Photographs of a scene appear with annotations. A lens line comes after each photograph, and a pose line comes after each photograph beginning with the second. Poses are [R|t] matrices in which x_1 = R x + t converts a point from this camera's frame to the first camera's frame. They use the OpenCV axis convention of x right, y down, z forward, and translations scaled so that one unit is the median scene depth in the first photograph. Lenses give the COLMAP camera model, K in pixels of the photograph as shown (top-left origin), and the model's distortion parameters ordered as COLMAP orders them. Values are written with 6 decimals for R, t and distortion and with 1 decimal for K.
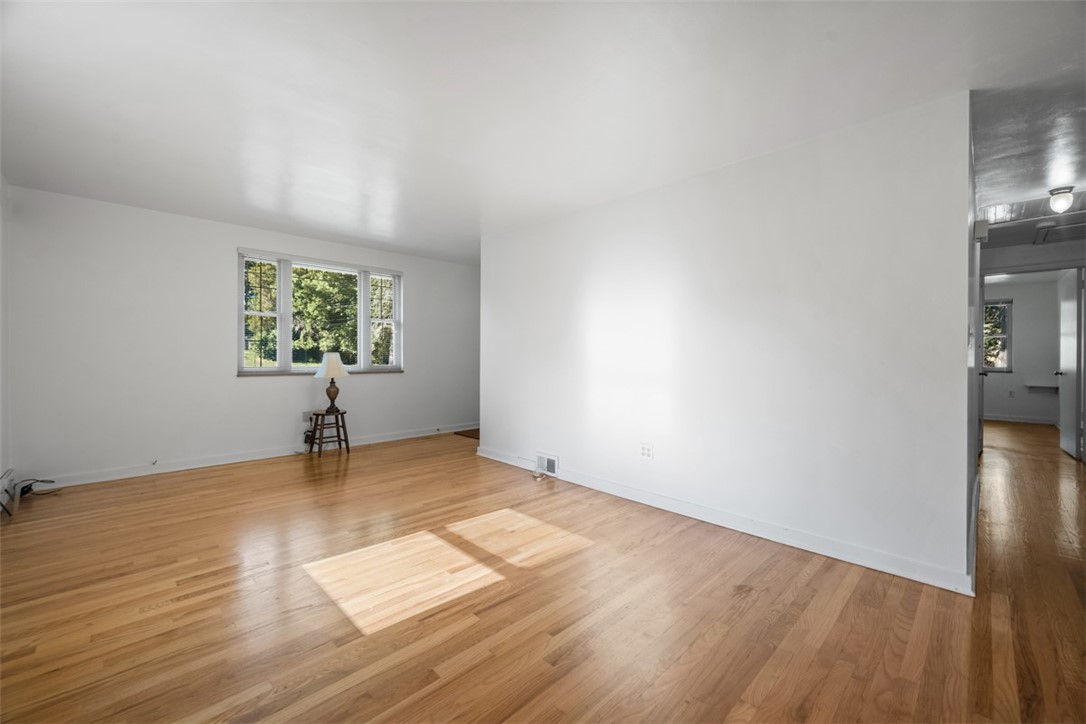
lens RADIAL K [[434.4, 0, 543.1], [0, 434.4, 358.0], [0, 0, 1]] dist [-0.005684, 0.000015]
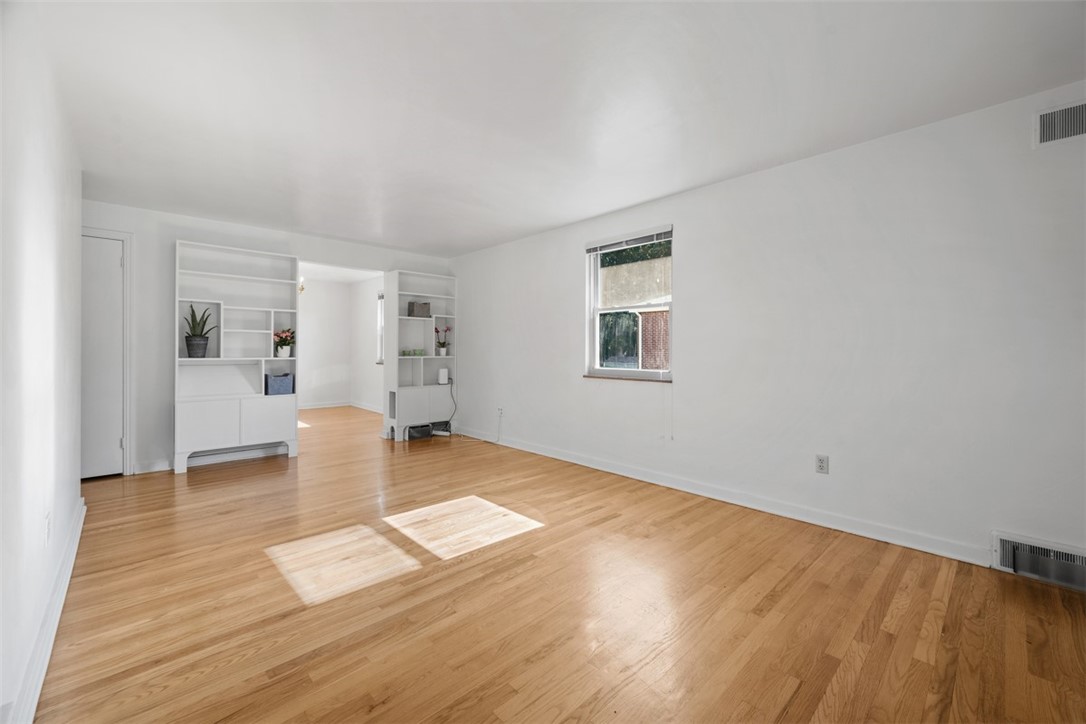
lens RADIAL K [[434.4, 0, 542.5], [0, 434.4, 354.2], [0, 0, 1]] dist [-0.005684, 0.000015]
pose [[-0.999734, -0.005721, 0.022343, -0.406661], [-0.005425, 0.999897, 0.013291, -0.010517], [-0.022416, 0.013166, -0.999662, 1.576610]]
